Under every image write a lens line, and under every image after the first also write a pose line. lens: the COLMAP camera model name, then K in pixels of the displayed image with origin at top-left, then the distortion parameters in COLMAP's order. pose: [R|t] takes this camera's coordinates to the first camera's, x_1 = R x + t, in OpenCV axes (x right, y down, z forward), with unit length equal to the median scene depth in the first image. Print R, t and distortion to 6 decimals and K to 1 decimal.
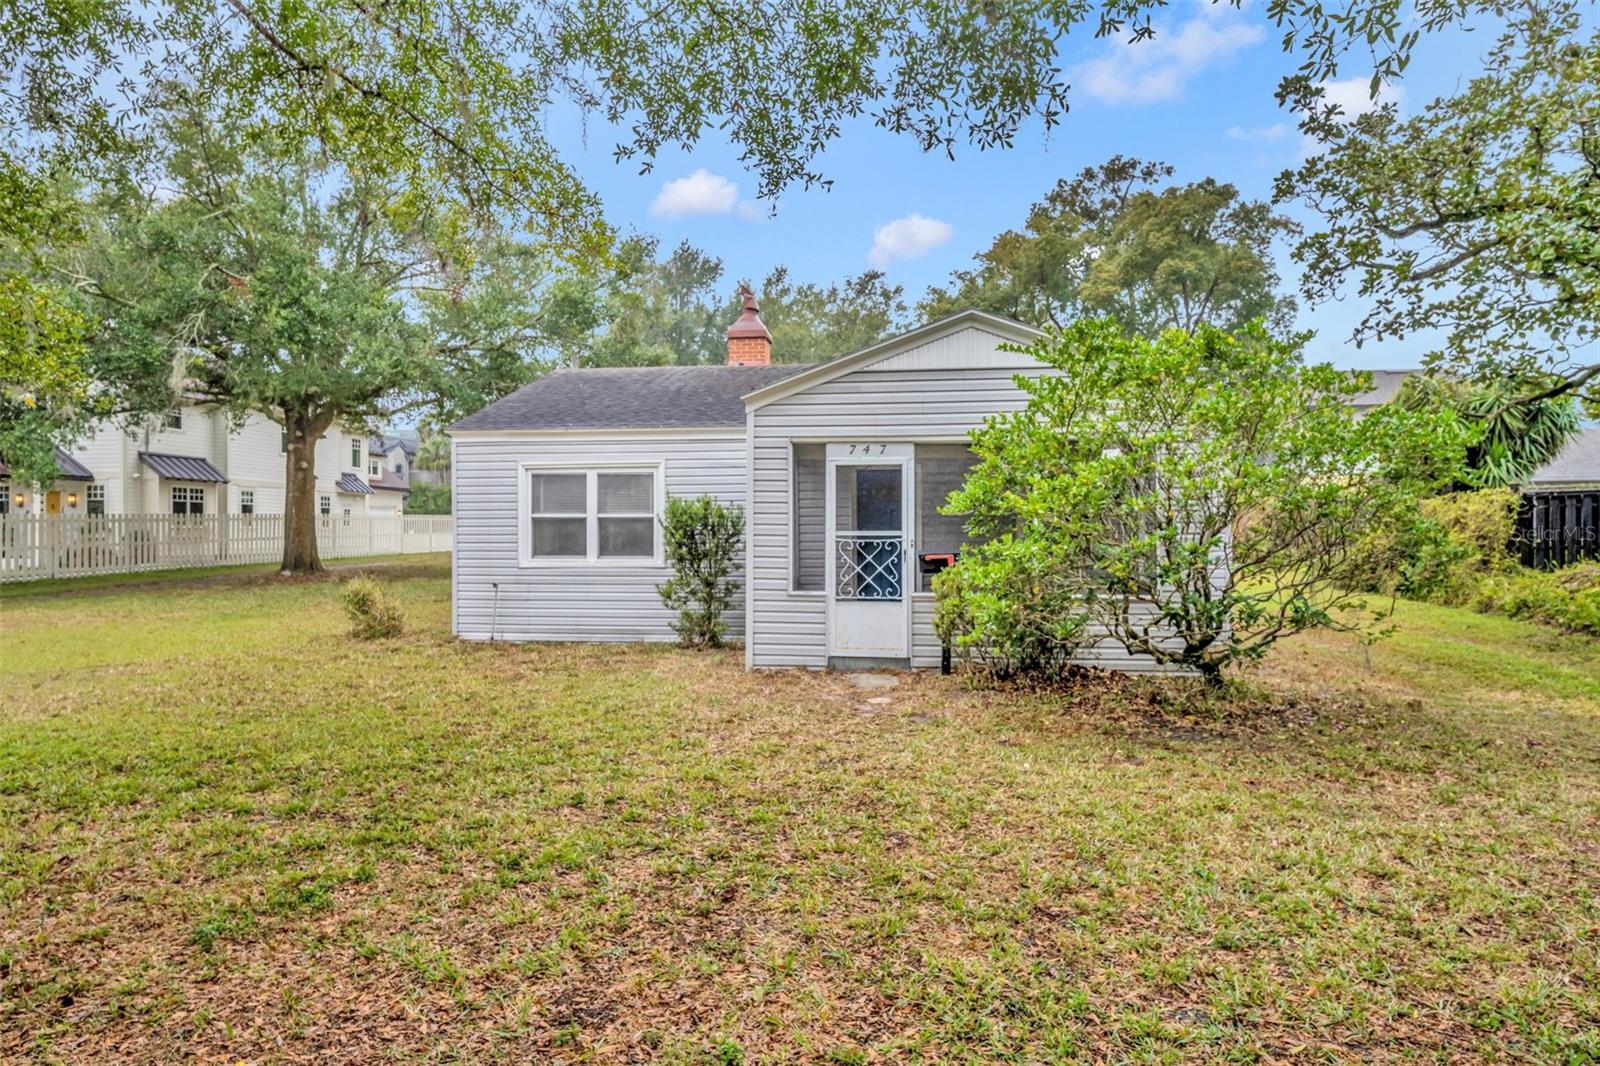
lens RADIAL K [[850.8, 0, 800.0], [0, 850.8, 533.0], [0, 0, 1]] dist [-0.000037, -0.000231]
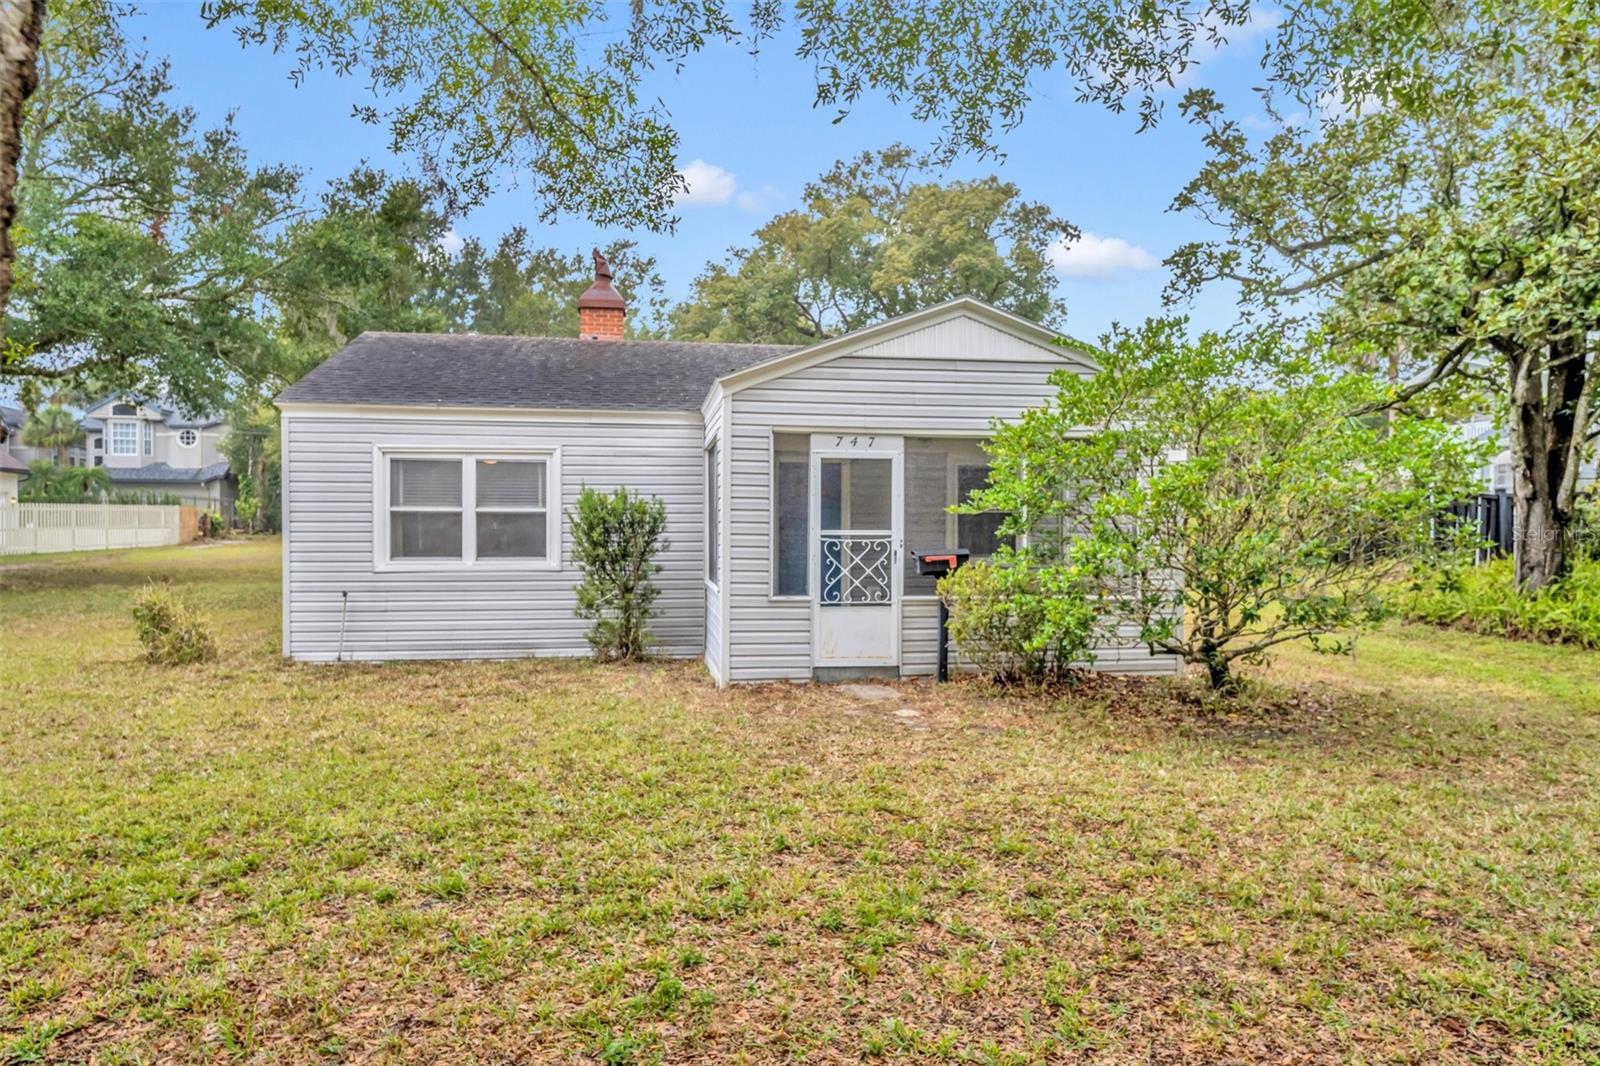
lens RADIAL K [[924.3, 0, 798.7], [0, 924.3, 538.6], [0, 0, 1]] dist [0.000922, 0.000618]
pose [[0.967660, 0.000843, 0.252255, -0.230497], [-0.003461, 0.999945, 0.009938, -0.002763], [-0.252233, -0.010489, 0.967610, 0.044842]]
